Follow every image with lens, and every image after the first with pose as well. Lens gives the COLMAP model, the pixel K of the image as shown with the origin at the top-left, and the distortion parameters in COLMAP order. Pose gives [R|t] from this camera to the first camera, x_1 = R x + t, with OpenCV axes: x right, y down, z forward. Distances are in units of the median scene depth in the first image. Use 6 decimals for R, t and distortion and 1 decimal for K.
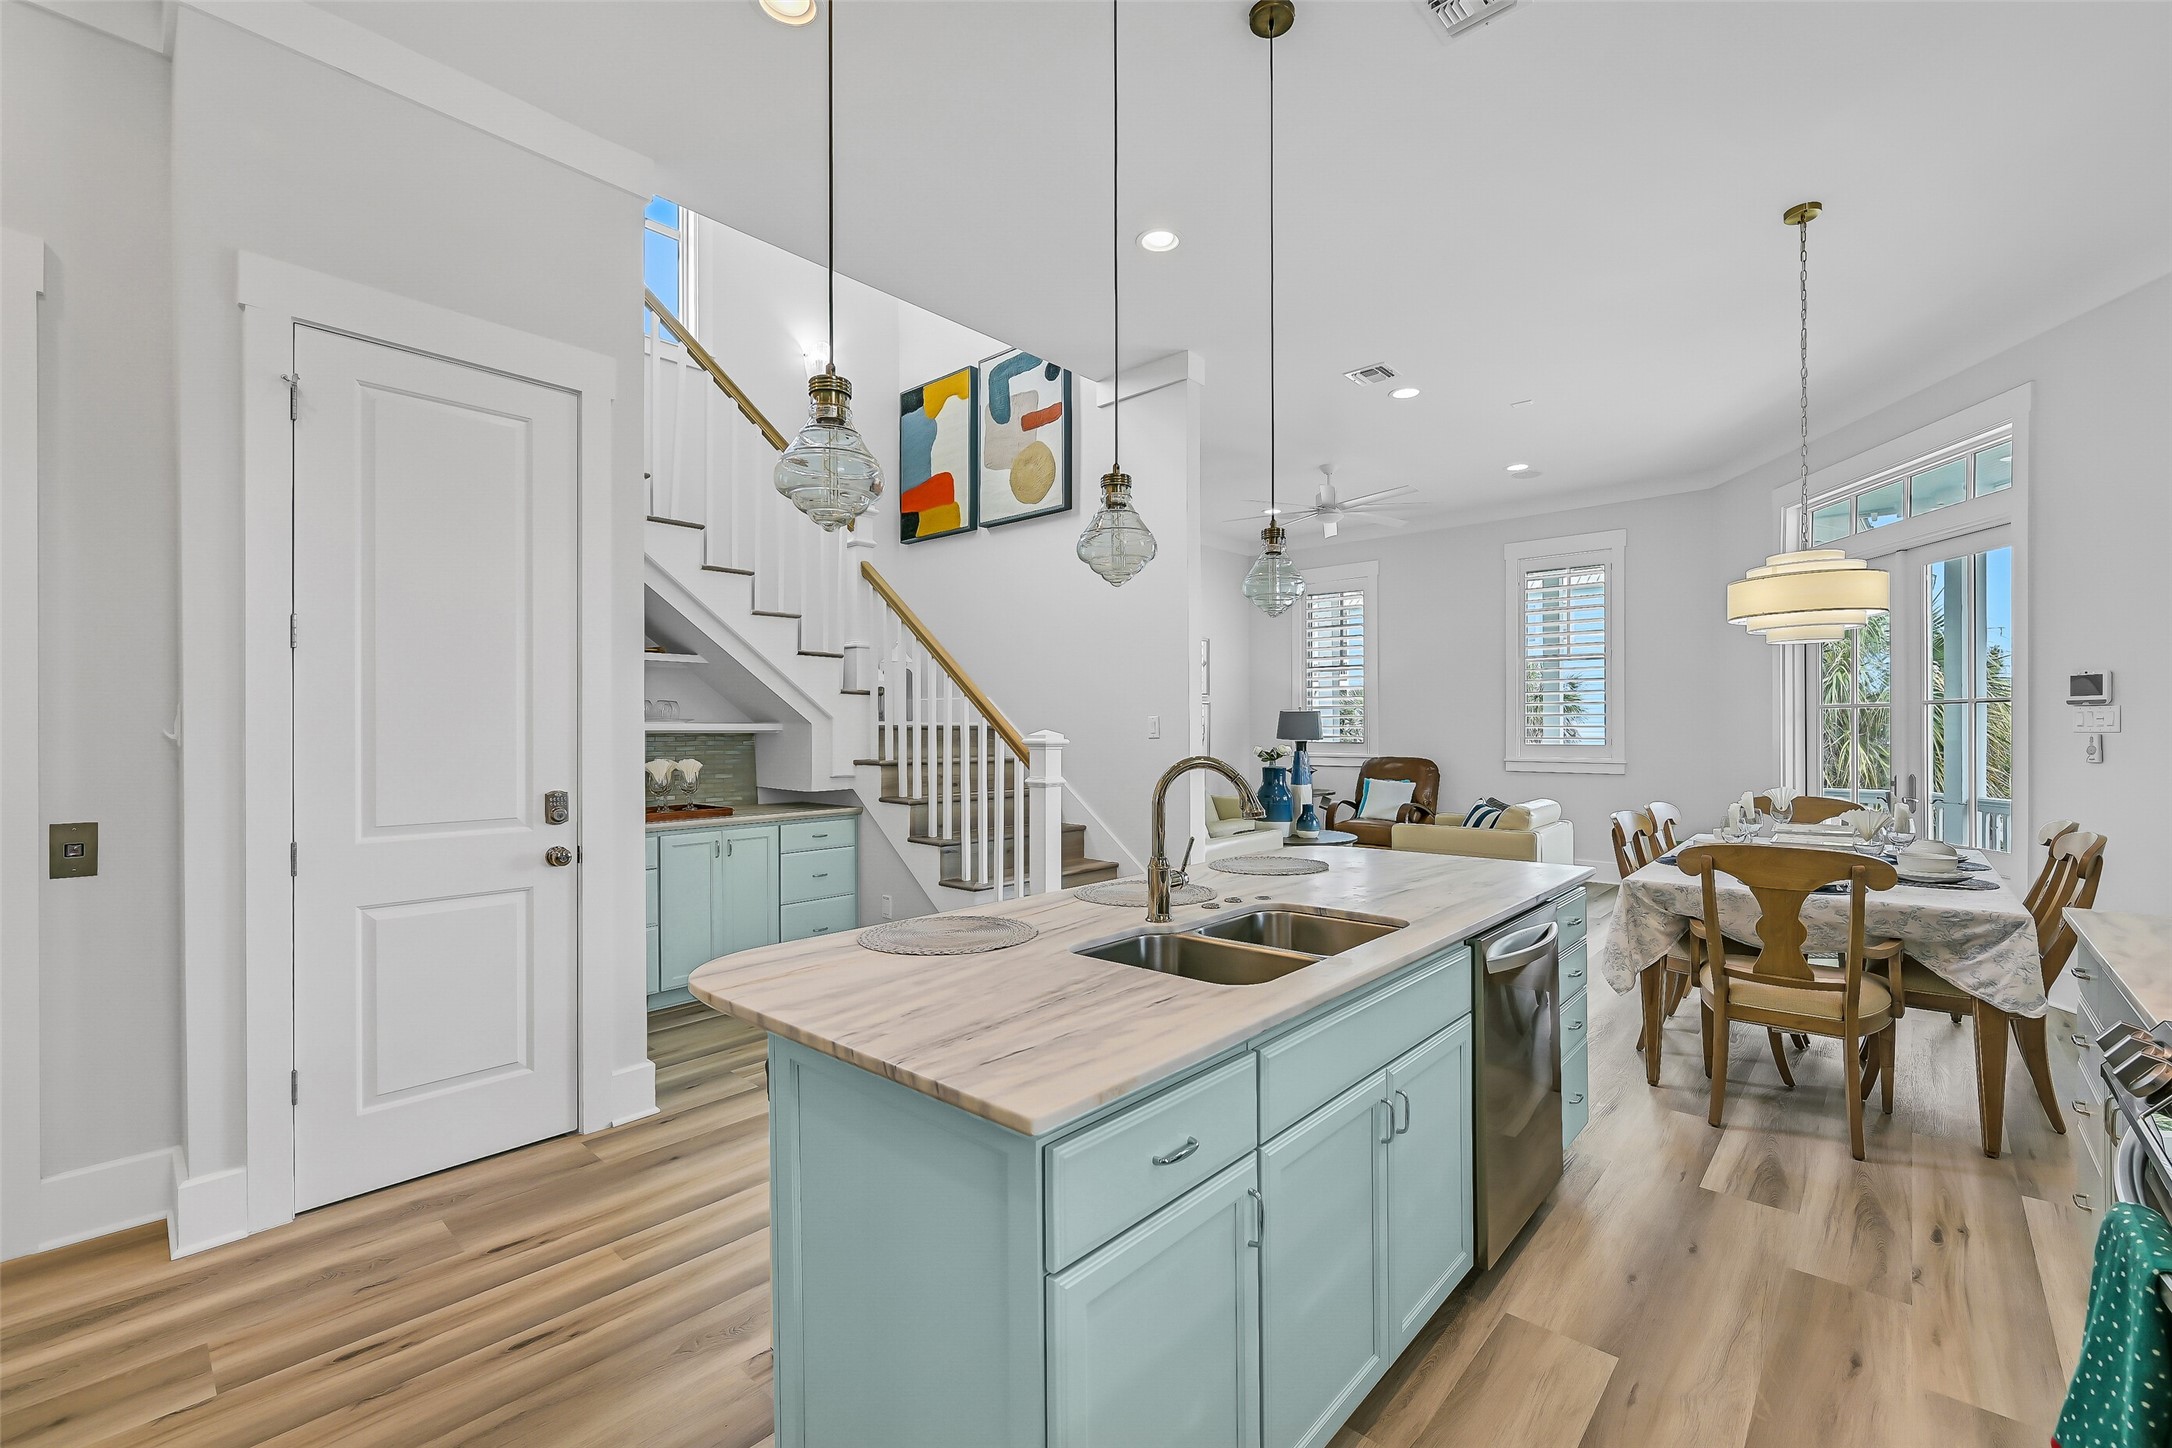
lens RADIAL K [[912.0, 0, 1097.7], [0, 912.0, 723.8], [0, 0, 1]] dist [0.003515, 0.000671]
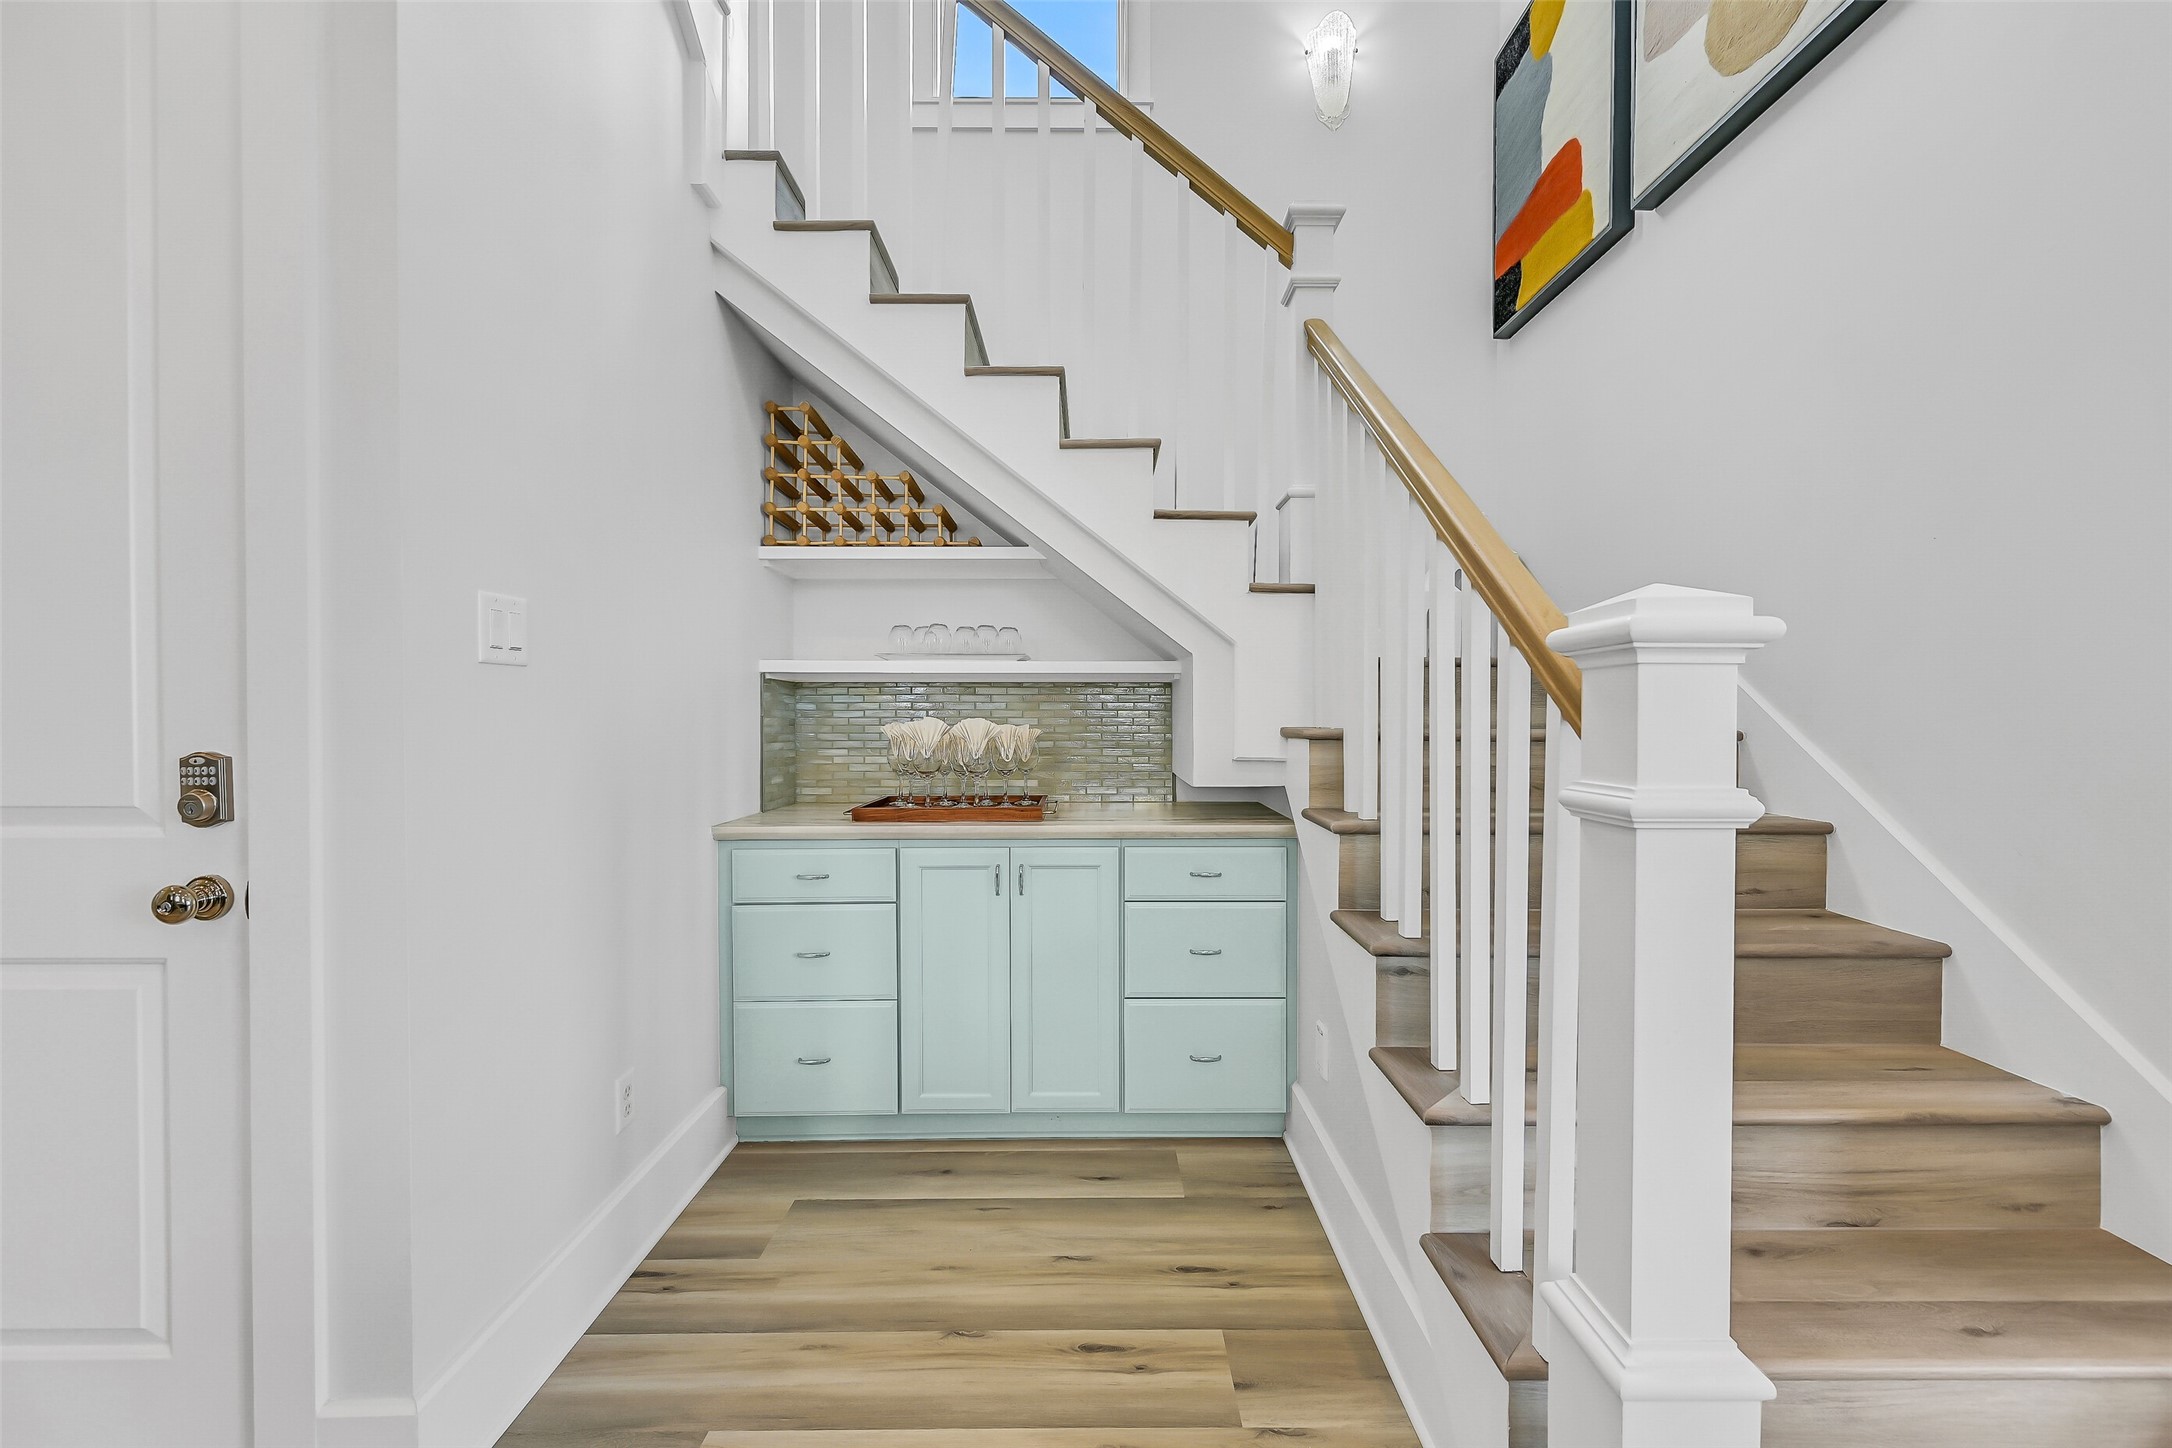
lens RADIAL K [[859.8, 0, 1092.1], [0, 859.8, 731.4], [0, 0, 1]] dist [0.001145, -0.000343]
pose [[0.672118, 0.012138, -0.740345, 0.007694], [0.001031, 0.999849, 0.017328, 0.034499], [0.740444, -0.012410, 0.672004, 0.630587]]
